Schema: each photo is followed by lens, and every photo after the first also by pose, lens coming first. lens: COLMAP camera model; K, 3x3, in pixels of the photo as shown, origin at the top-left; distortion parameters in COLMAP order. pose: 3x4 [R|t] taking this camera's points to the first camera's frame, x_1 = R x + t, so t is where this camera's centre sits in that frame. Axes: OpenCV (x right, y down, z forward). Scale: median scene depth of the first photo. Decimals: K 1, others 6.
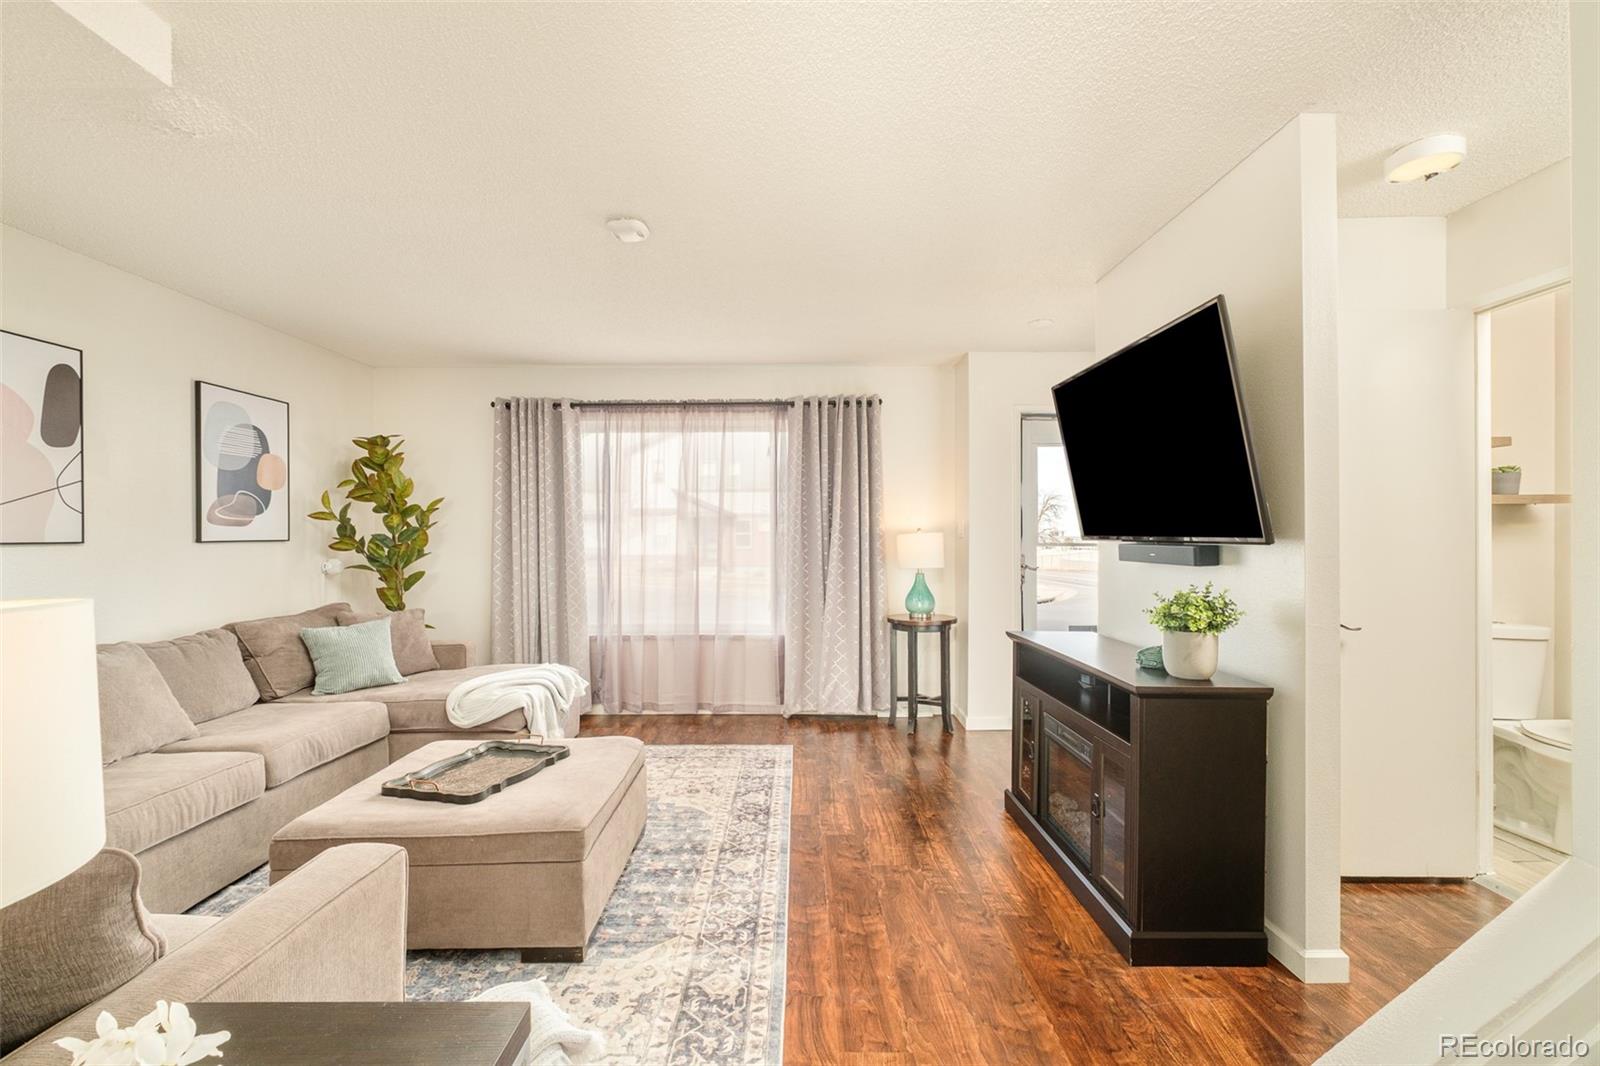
lens RADIAL K [[694.3, 0, 793.8], [0, 694.3, 541.3], [0, 0, 1]] dist [-0.003442, -0.001246]
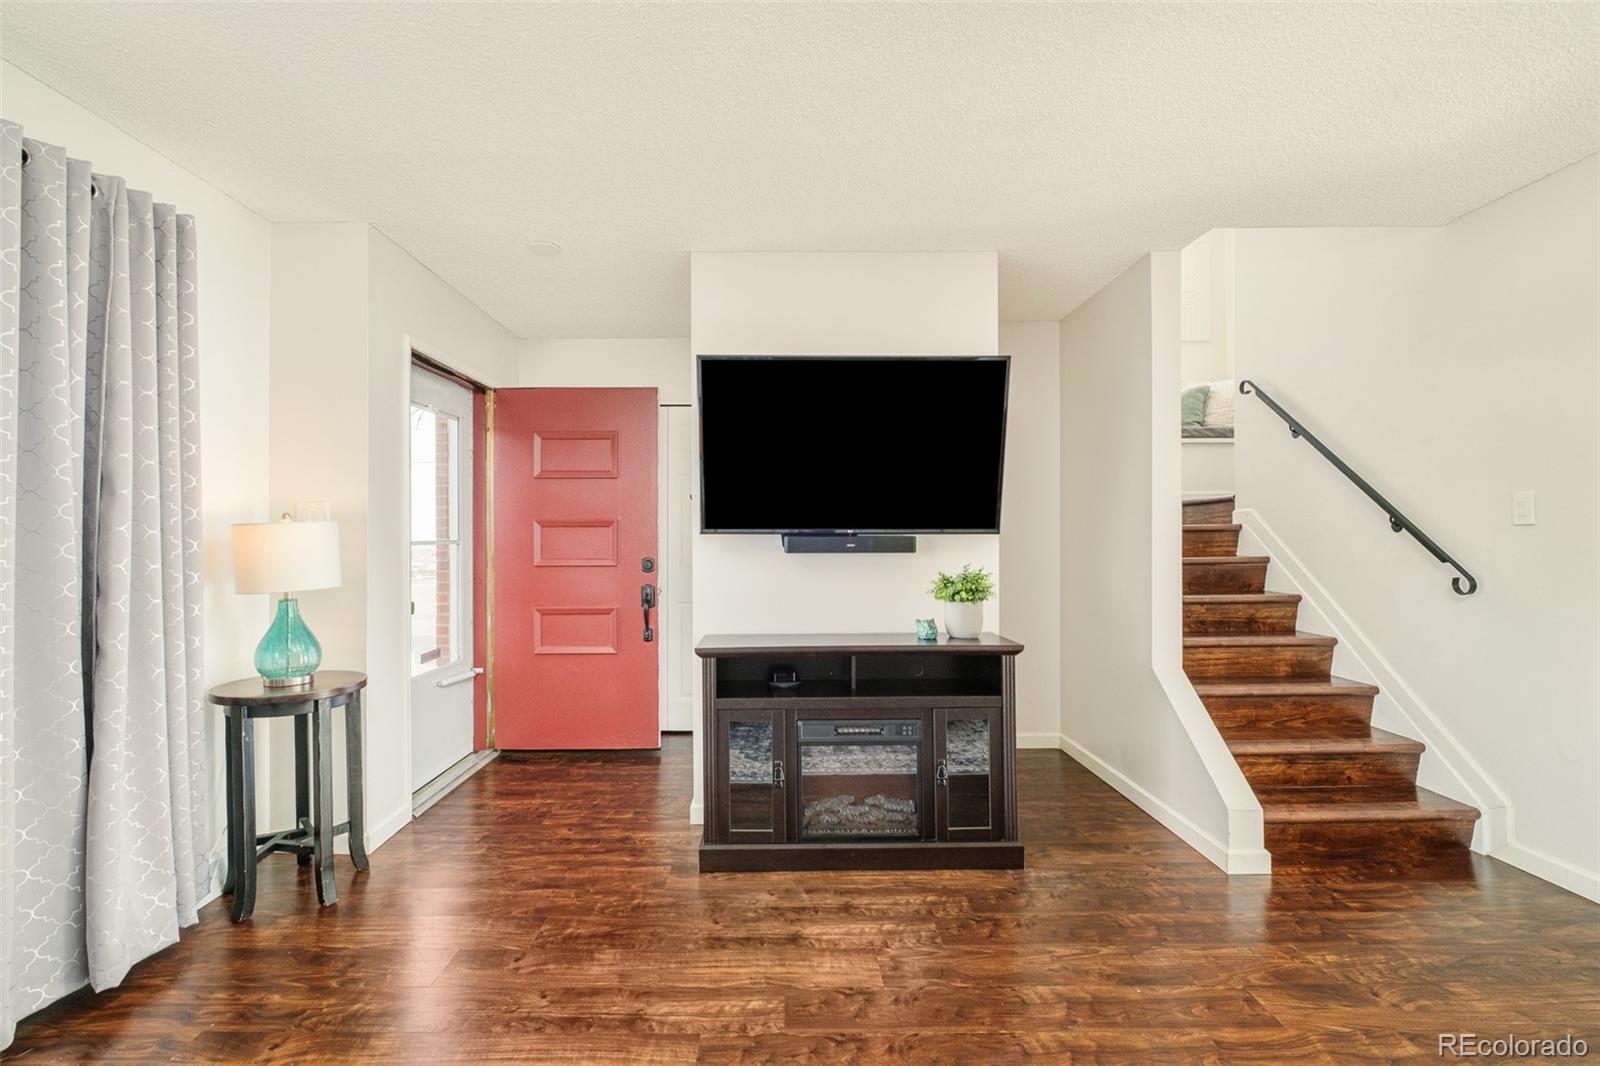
lens RADIAL K [[694.3, 0, 802.8], [0, 694.3, 538.3], [0, 0, 1]] dist [-0.003442, -0.001246]
pose [[-0.004752, 0.001723, 0.999987, -0.466350], [0.007839, 0.999968, -0.001685, 0.006354], [-0.999958, 0.007830, -0.004765, 0.844983]]
